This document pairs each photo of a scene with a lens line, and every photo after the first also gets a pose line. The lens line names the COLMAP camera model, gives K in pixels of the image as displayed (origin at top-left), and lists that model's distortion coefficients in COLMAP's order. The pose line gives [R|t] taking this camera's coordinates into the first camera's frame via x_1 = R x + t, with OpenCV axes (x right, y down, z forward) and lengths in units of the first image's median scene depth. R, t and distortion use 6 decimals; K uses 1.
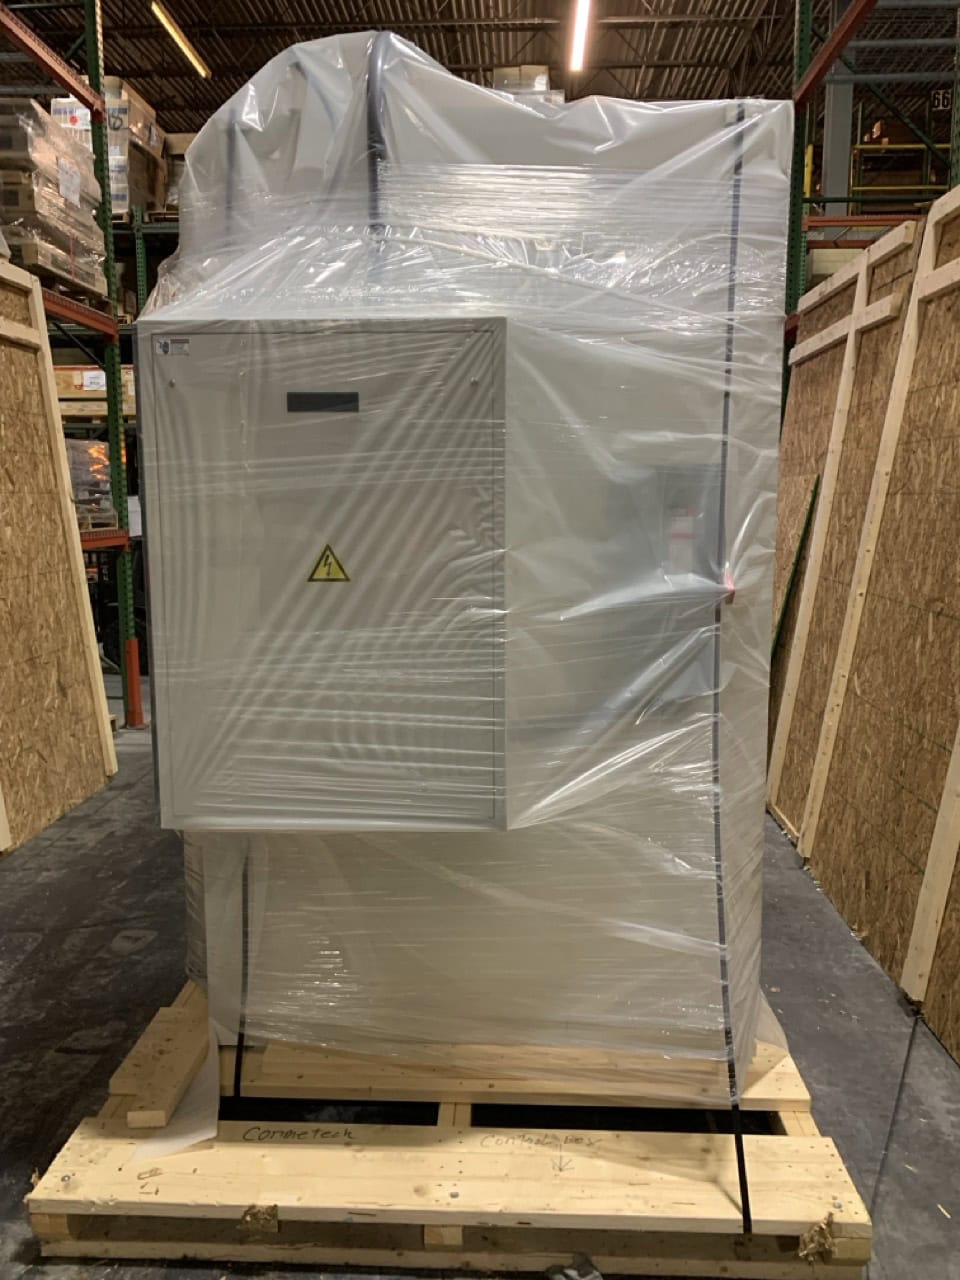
lens RADIAL K [[991.1, 0, 498.2], [0, 991.1, 650.4], [0, 0, 1]] dist [0.003996, -0.001198]
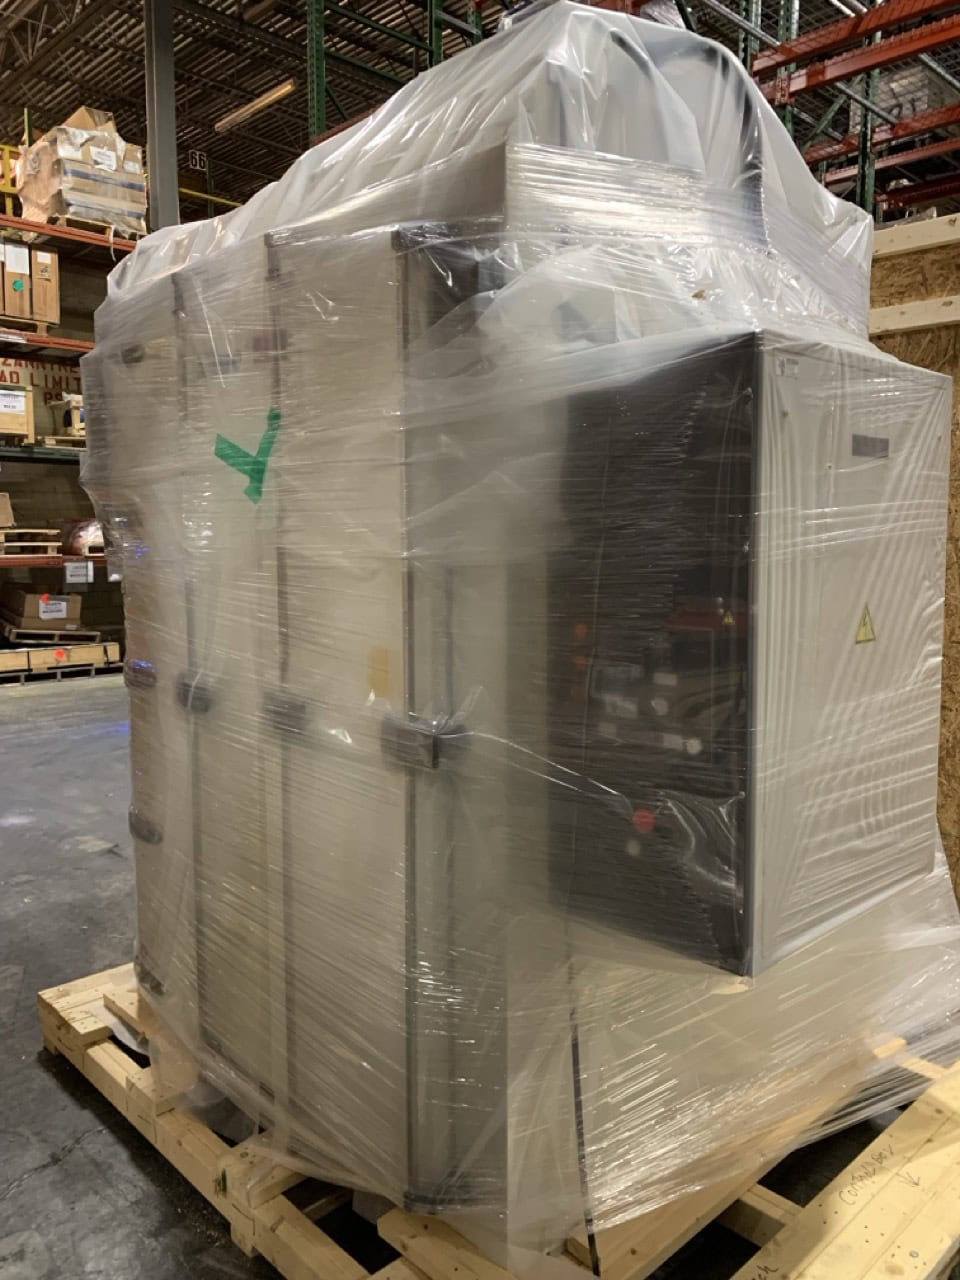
lens RADIAL K [[991.1, 0, 498.2], [0, 991.1, 650.4], [0, 0, 1]] dist [0.003996, -0.001198]
pose [[0.684806, -0.088308, 0.723355, -0.103677], [0.114627, 0.993327, 0.012748, -0.011020], [-0.719654, 0.074186, 0.690358, 0.060184]]
